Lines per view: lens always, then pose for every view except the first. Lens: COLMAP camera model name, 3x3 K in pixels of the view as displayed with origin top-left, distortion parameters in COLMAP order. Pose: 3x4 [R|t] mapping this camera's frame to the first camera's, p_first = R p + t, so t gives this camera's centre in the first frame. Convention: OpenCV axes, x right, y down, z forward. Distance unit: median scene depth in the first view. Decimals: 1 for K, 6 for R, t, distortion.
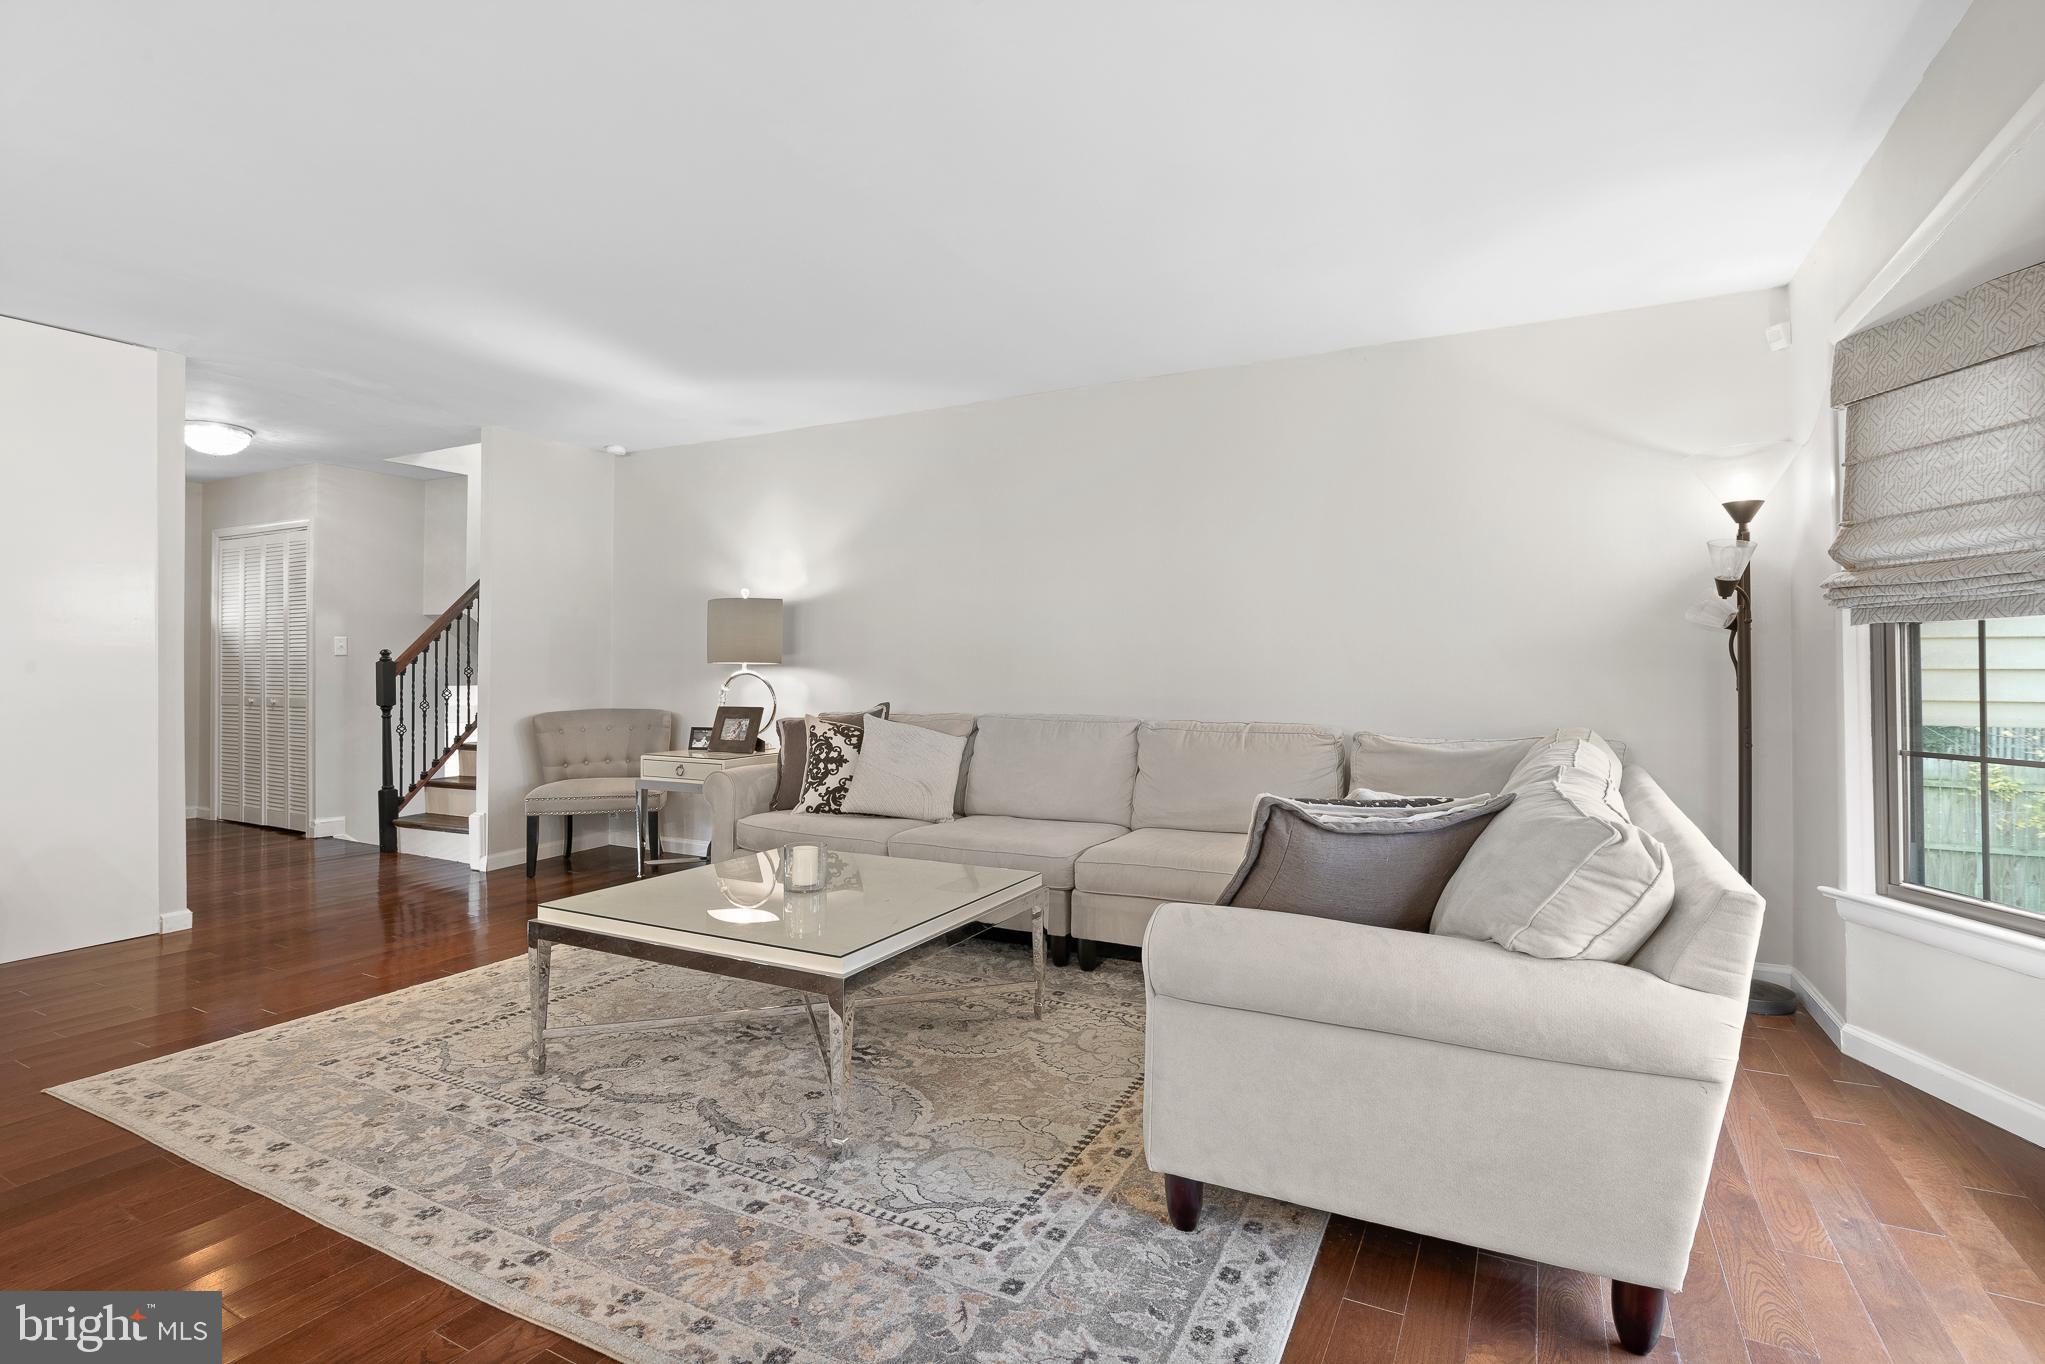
lens RADIAL K [[1003.3, 0, 1012.2], [0, 1003.3, 655.0], [0, 0, 1]] dist [-0.002824, -0.007978]
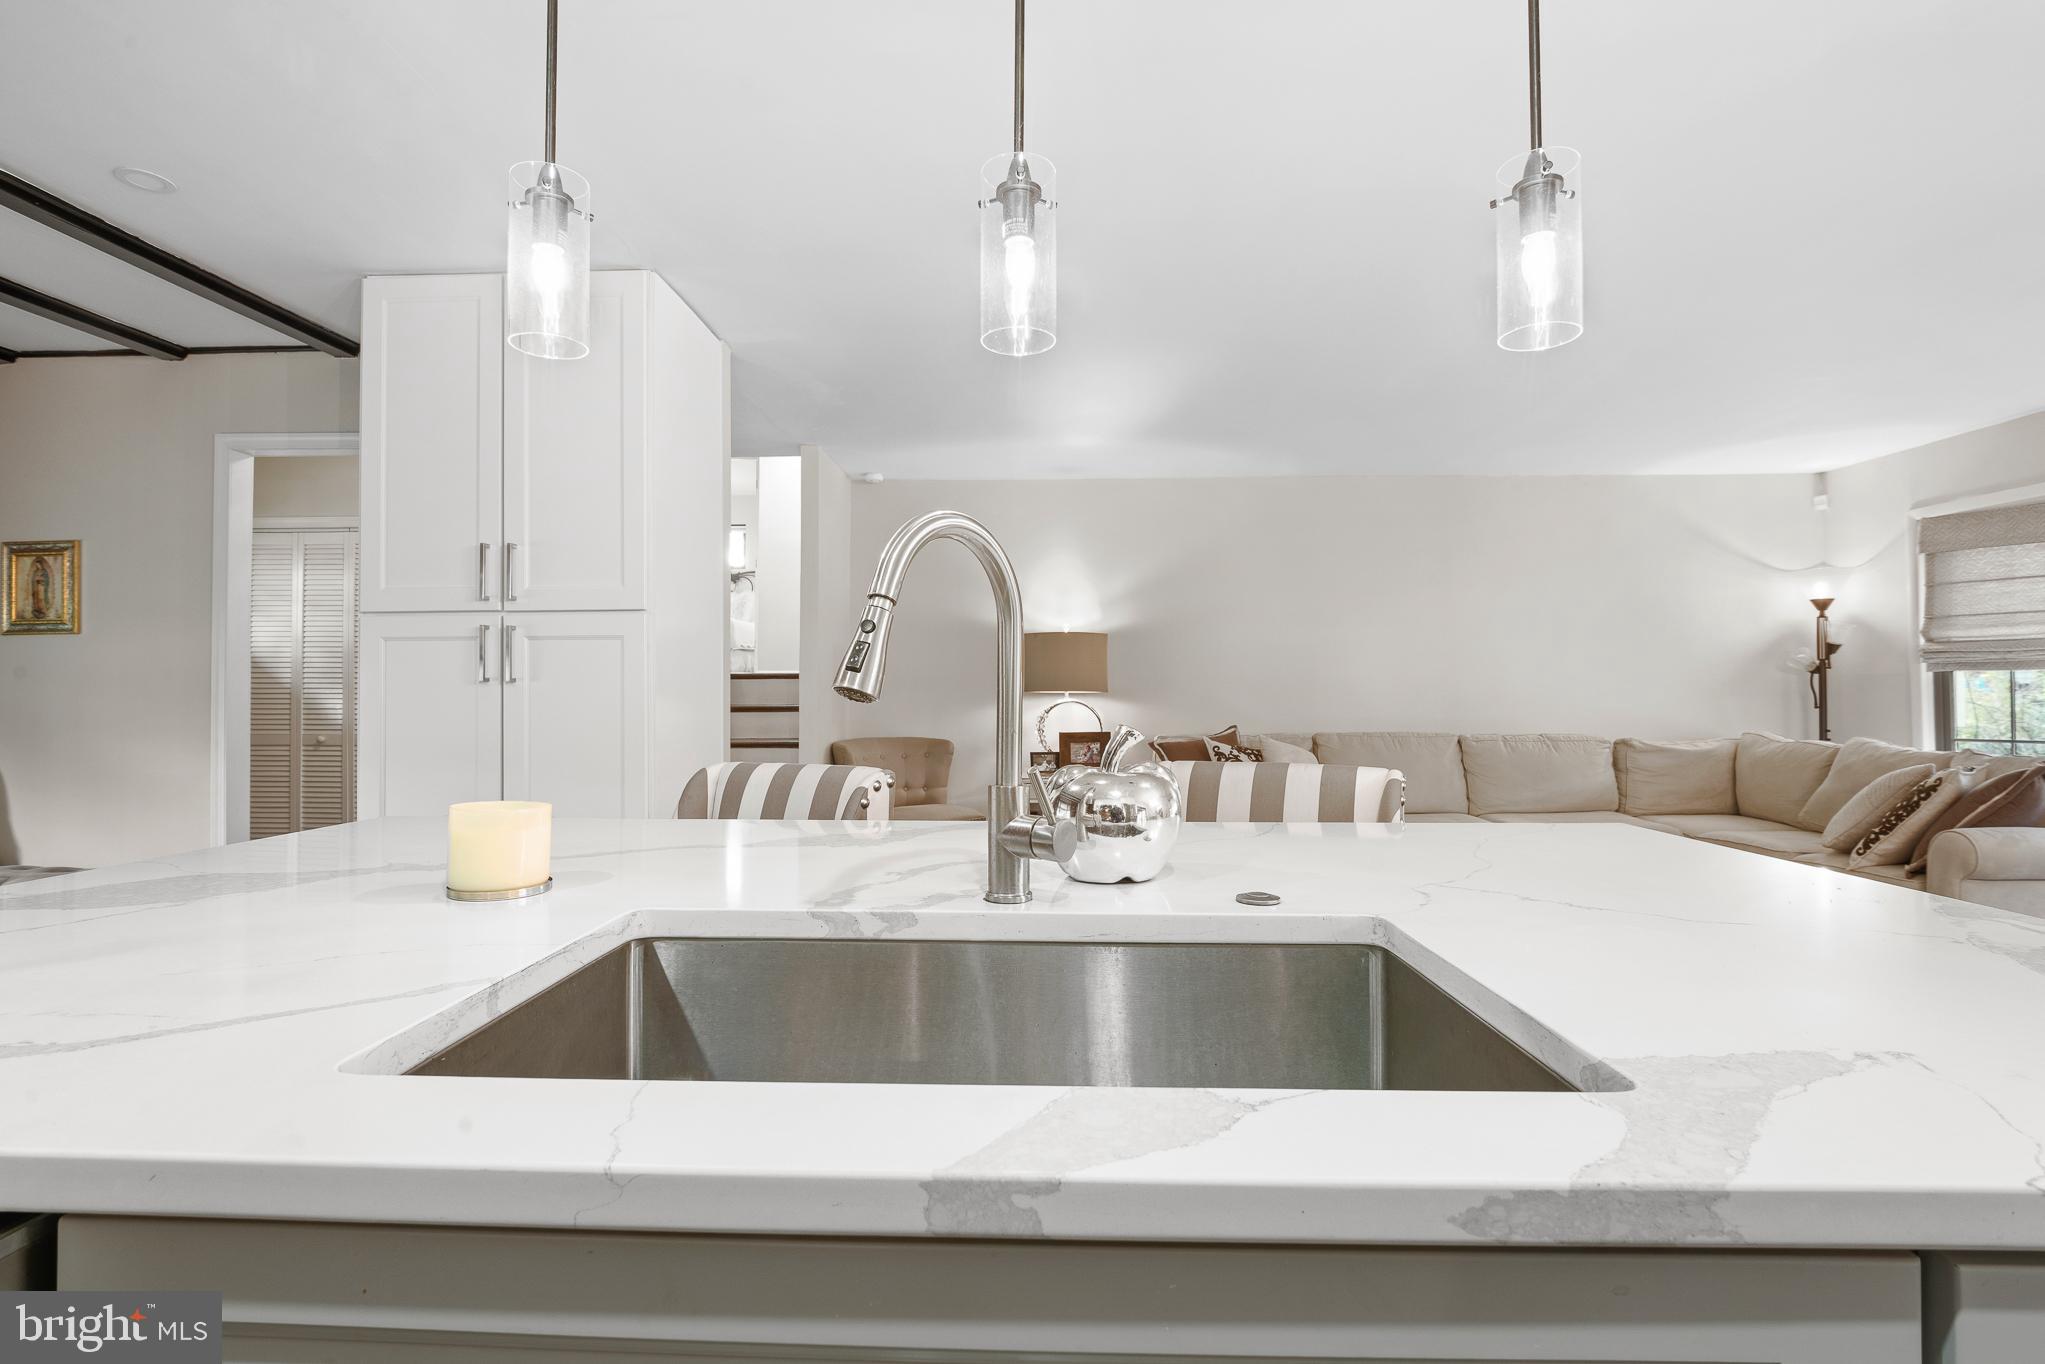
lens RADIAL K [[962.5, 0, 1030.6], [0, 962.5, 688.9], [0, 0, 1]] dist [-0.004223, -0.001840]
pose [[0.893883, 0.000479, 0.448301, -0.961009], [-0.003795, 0.999972, 0.006499, -0.002770], [-0.448285, -0.007511, 0.893859, 0.103561]]
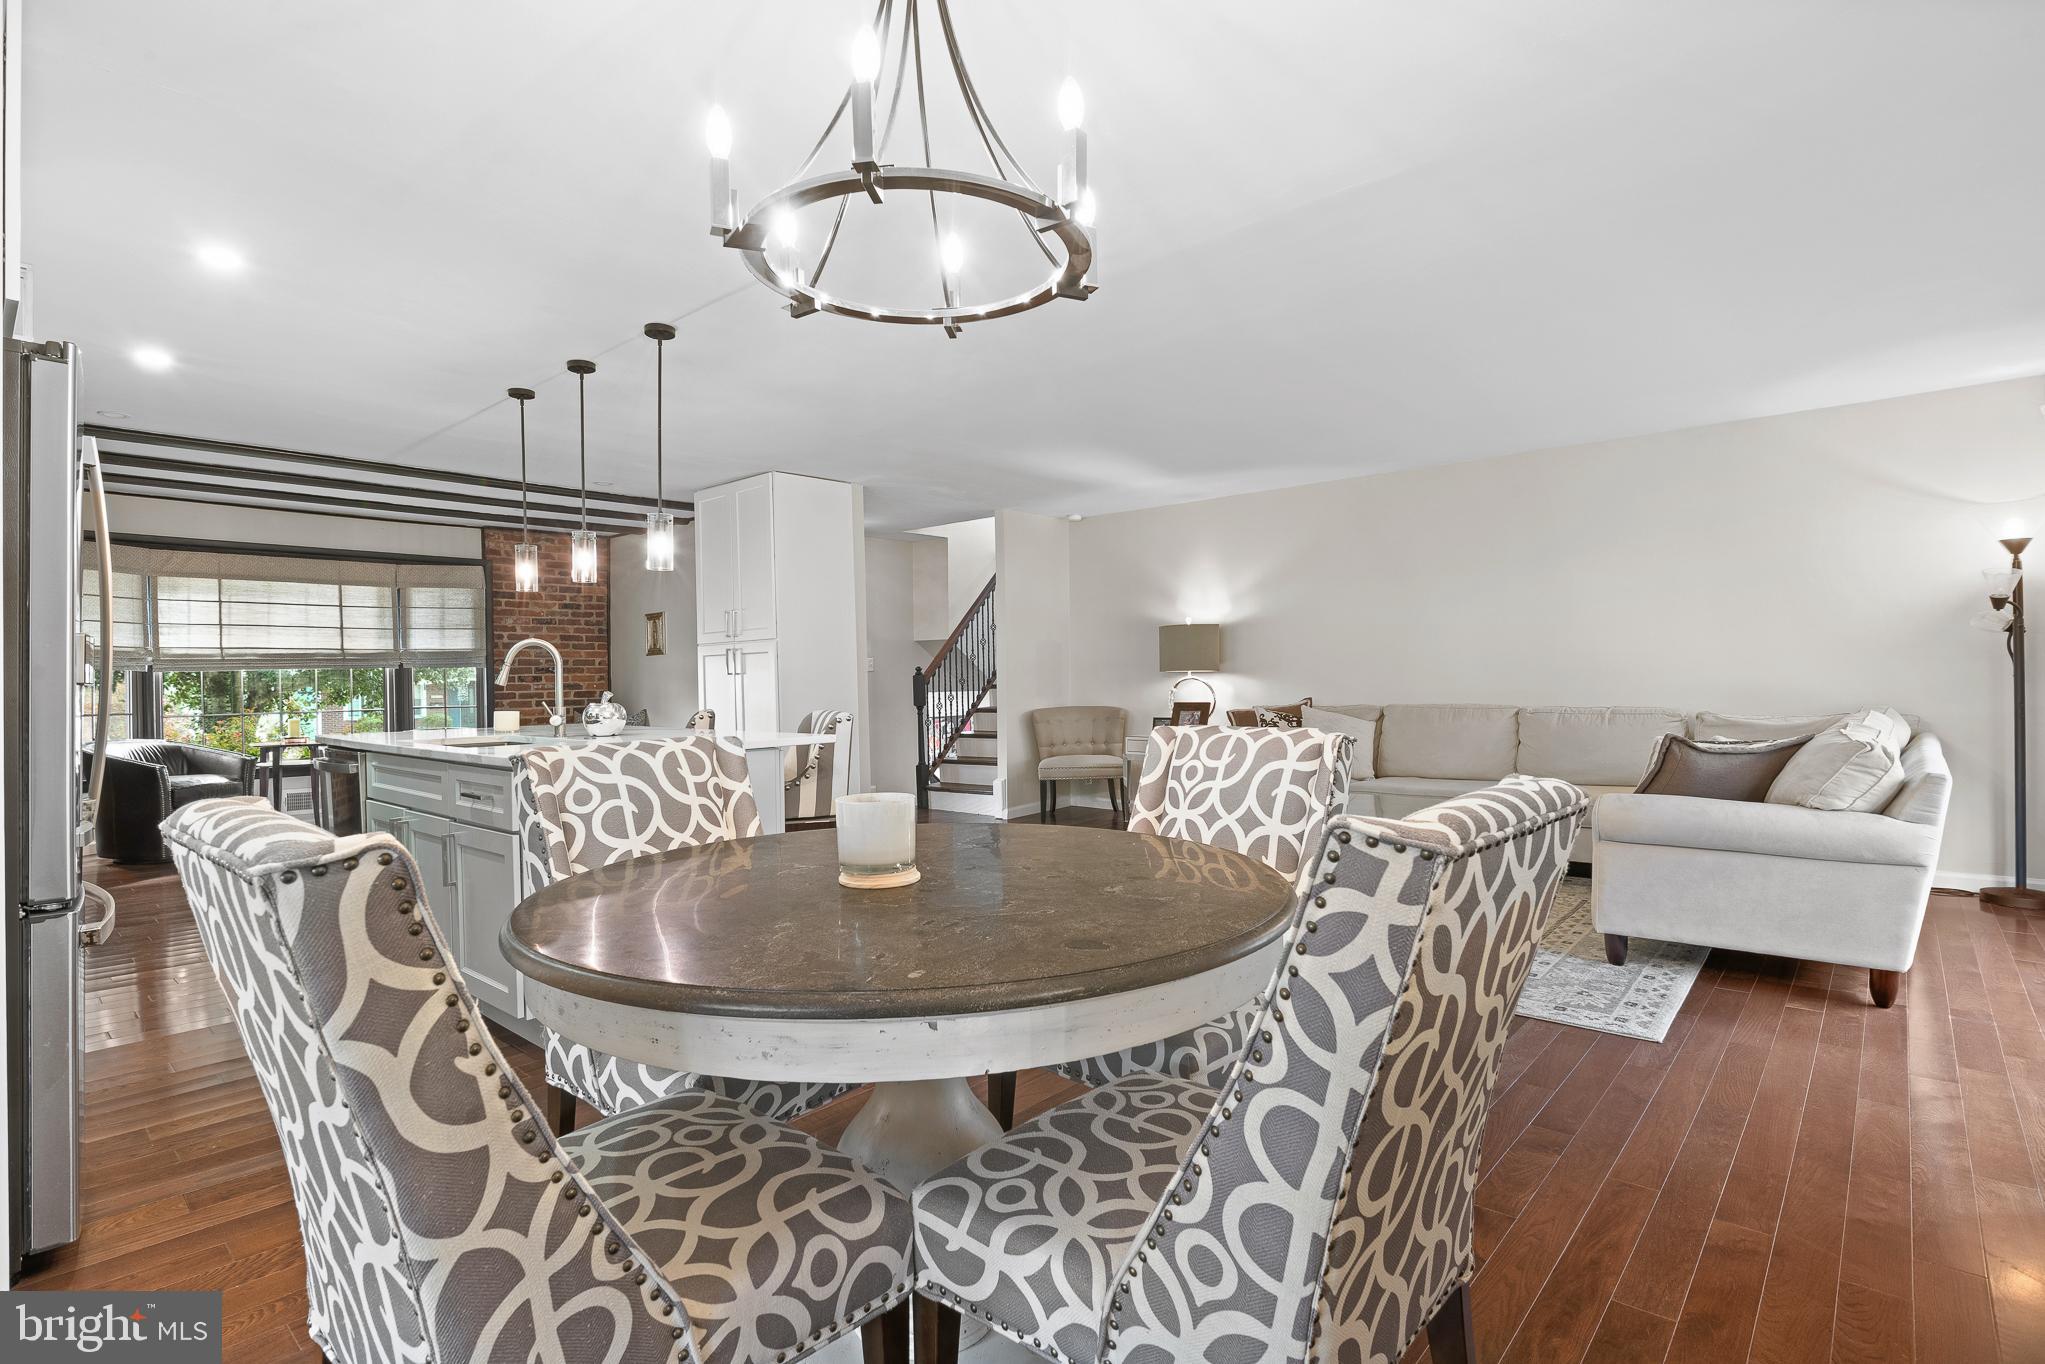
lens RADIAL K [[1003.3, 0, 1014.6], [0, 1003.3, 677.1], [0, 0, 1]] dist [-0.002824, -0.007978]
pose [[0.971431, -0.017557, -0.236672, -0.217298], [0.021394, 0.999678, 0.013654, -0.009667], [0.236356, -0.018327, 0.971494, -0.499366]]
